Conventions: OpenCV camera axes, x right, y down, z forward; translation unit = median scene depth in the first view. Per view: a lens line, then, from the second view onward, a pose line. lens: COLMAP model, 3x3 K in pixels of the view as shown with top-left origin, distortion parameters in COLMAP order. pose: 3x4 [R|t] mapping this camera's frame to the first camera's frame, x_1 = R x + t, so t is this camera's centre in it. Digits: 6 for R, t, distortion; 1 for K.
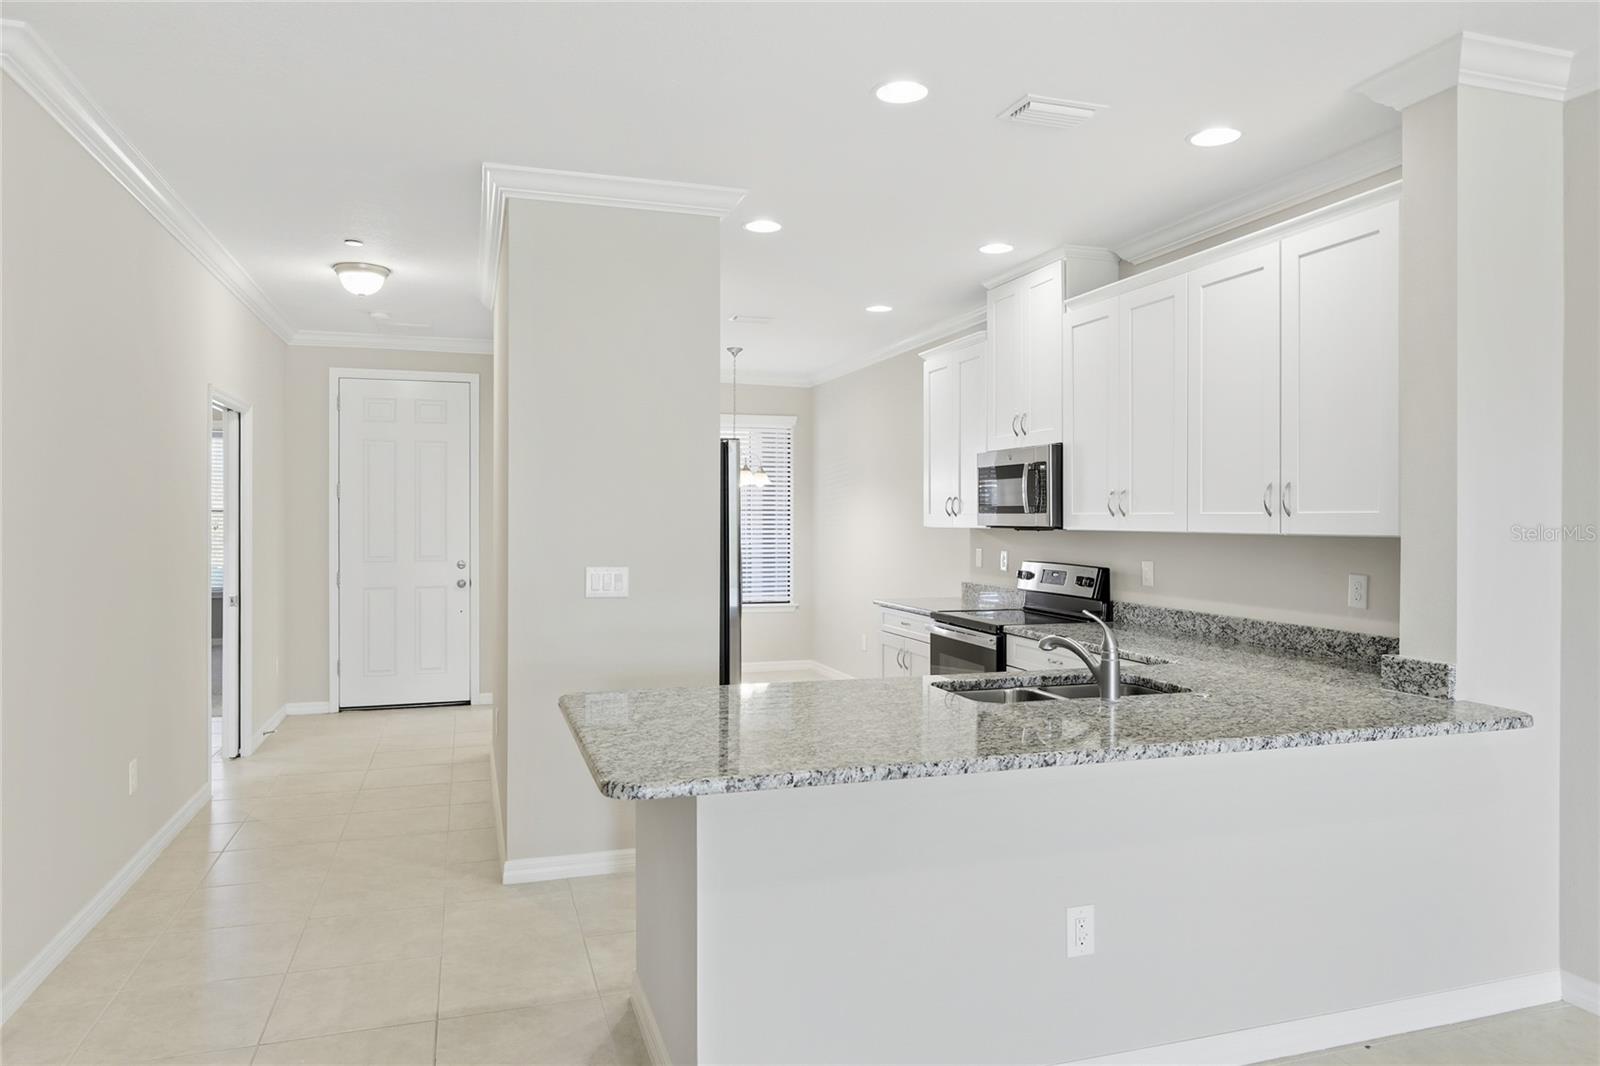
lens RADIAL K [[1036.2, 0, 802.2], [0, 1036.2, 528.3], [0, 0, 1]] dist [0.005011, 0.000762]
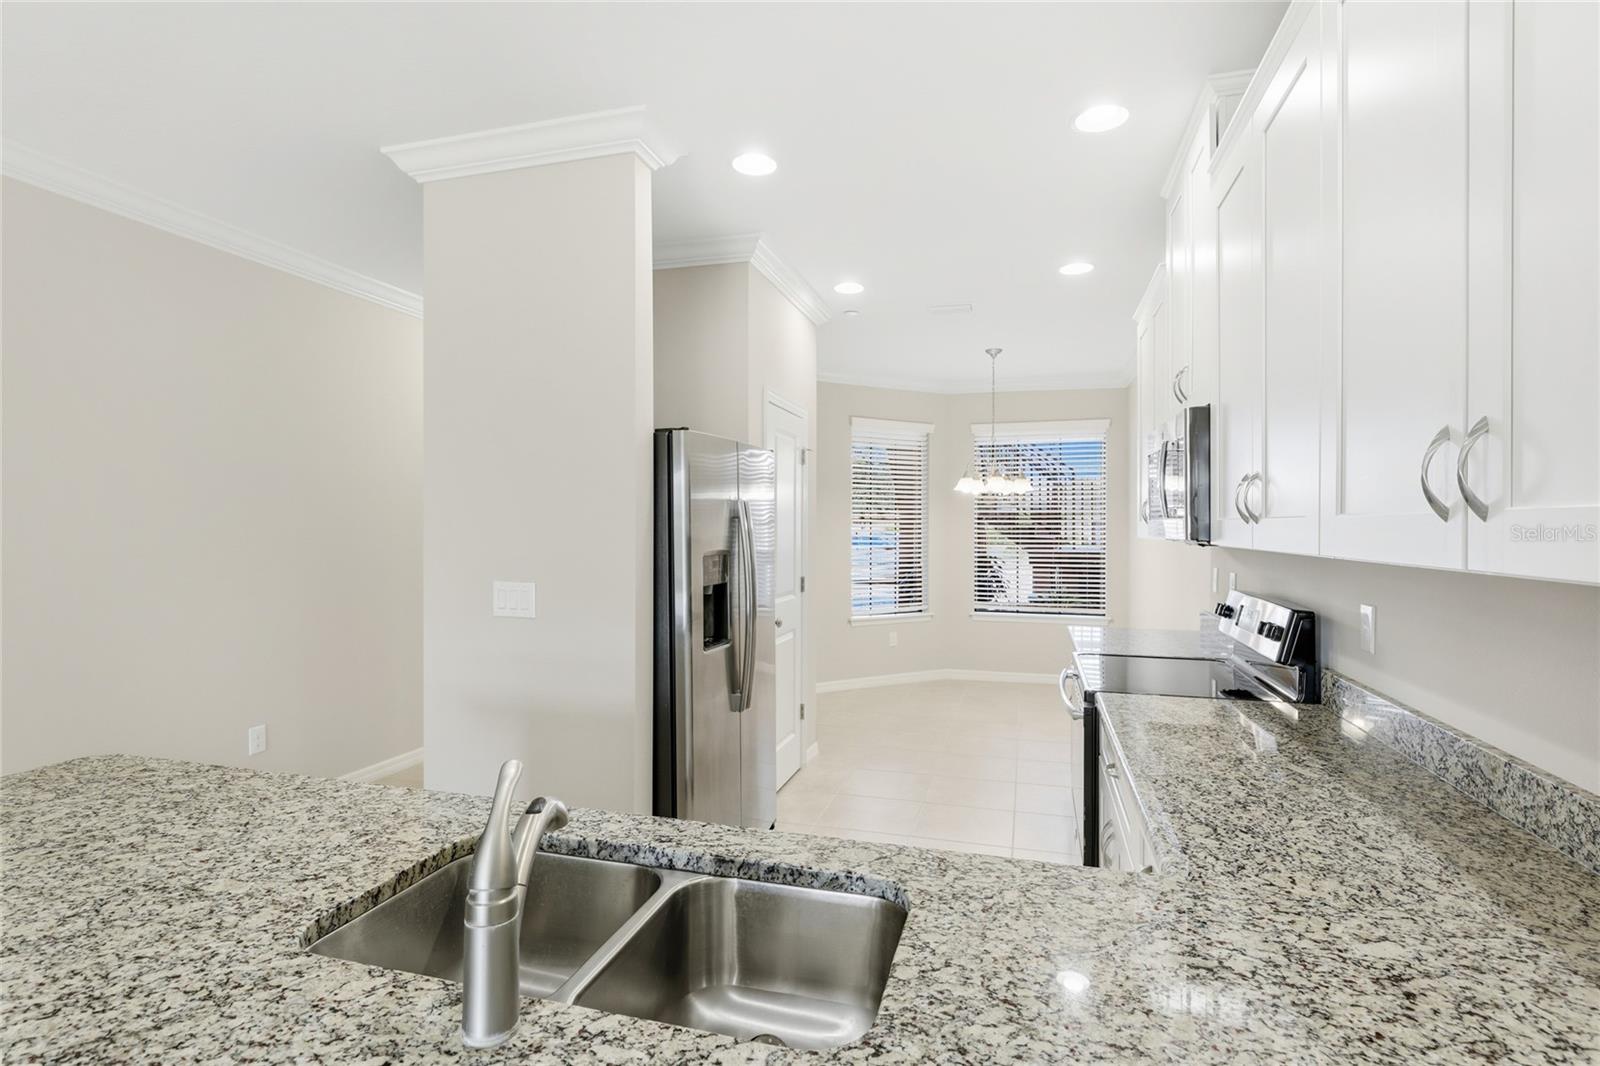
lens RADIAL K [[792.4, 0, 800.1], [0, 792.4, 528.5], [0, 0, 1]] dist [-0.016483, 0.002457]
pose [[0.845586, 0.004172, -0.533823, 0.196385], [-0.008359, 0.999950, -0.005425, -0.002504], [0.533774, 0.009049, 0.845579, 0.319086]]
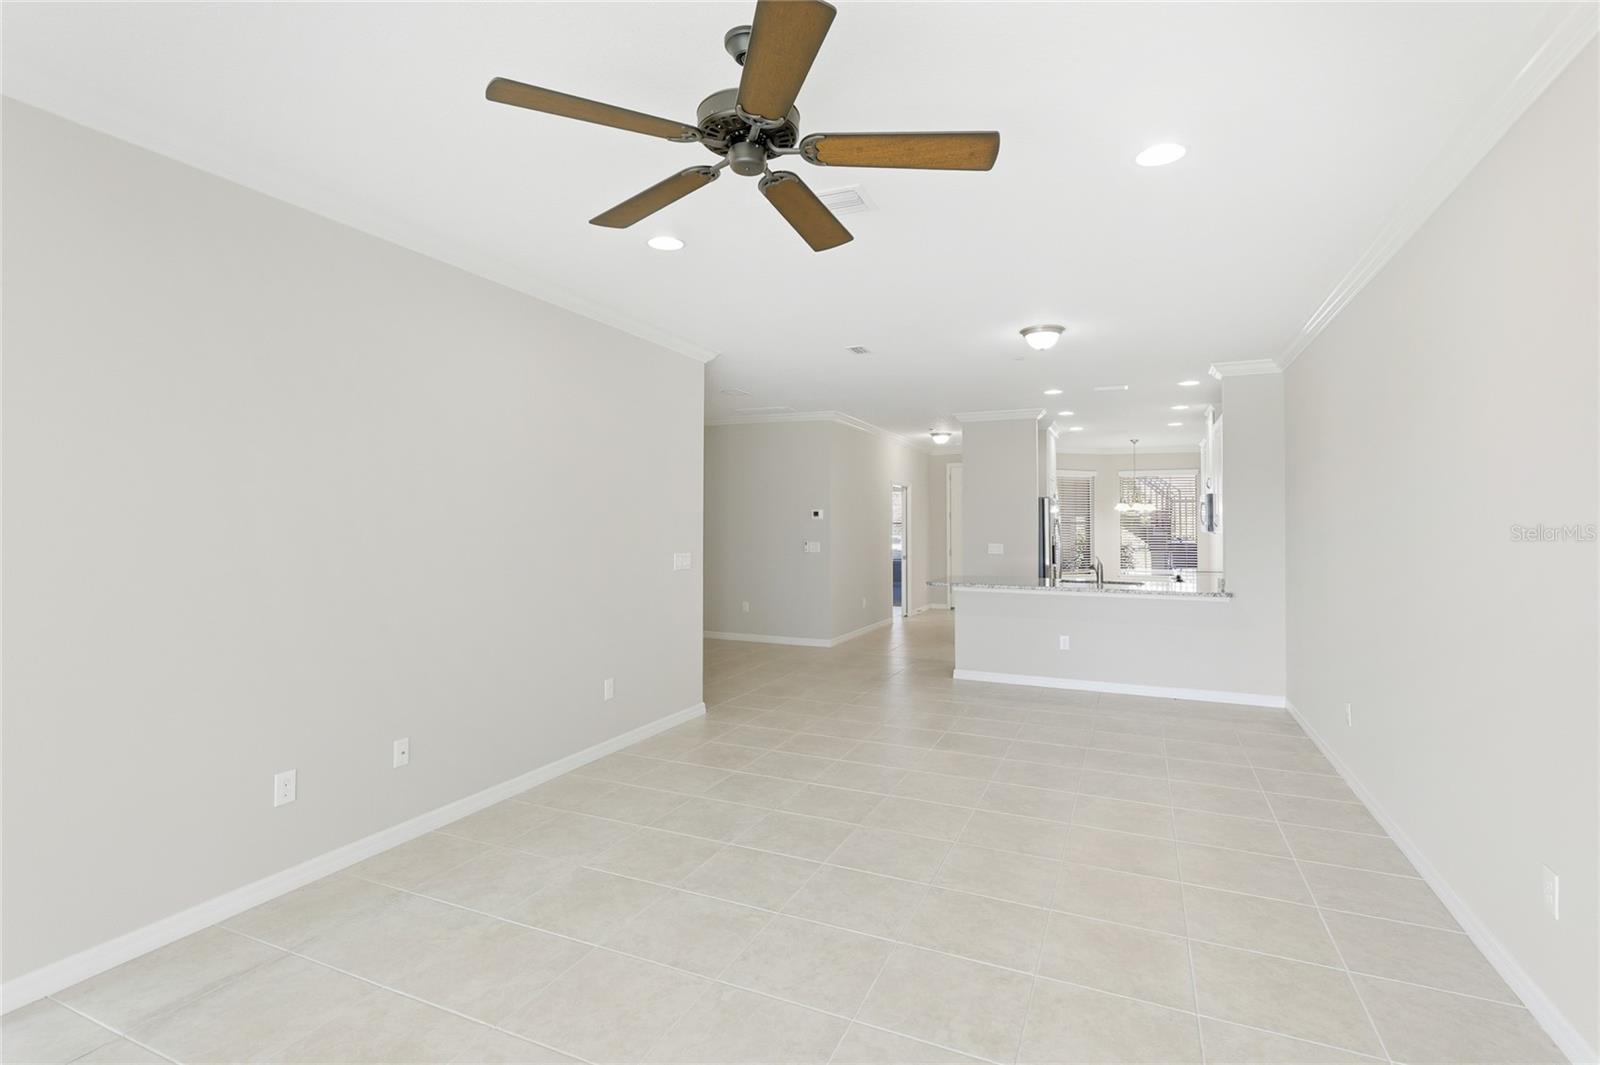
lens RADIAL K [[726.3, 0, 800.5], [0, 726.3, 528.2], [0, 0, 1]] dist [0.003129, 0.000706]
pose [[0.752688, 0.003360, -0.658369, 0.406428], [-0.007433, 0.999967, -0.003394, 0.002319], [0.658335, 0.007448, 0.752688, -0.494045]]
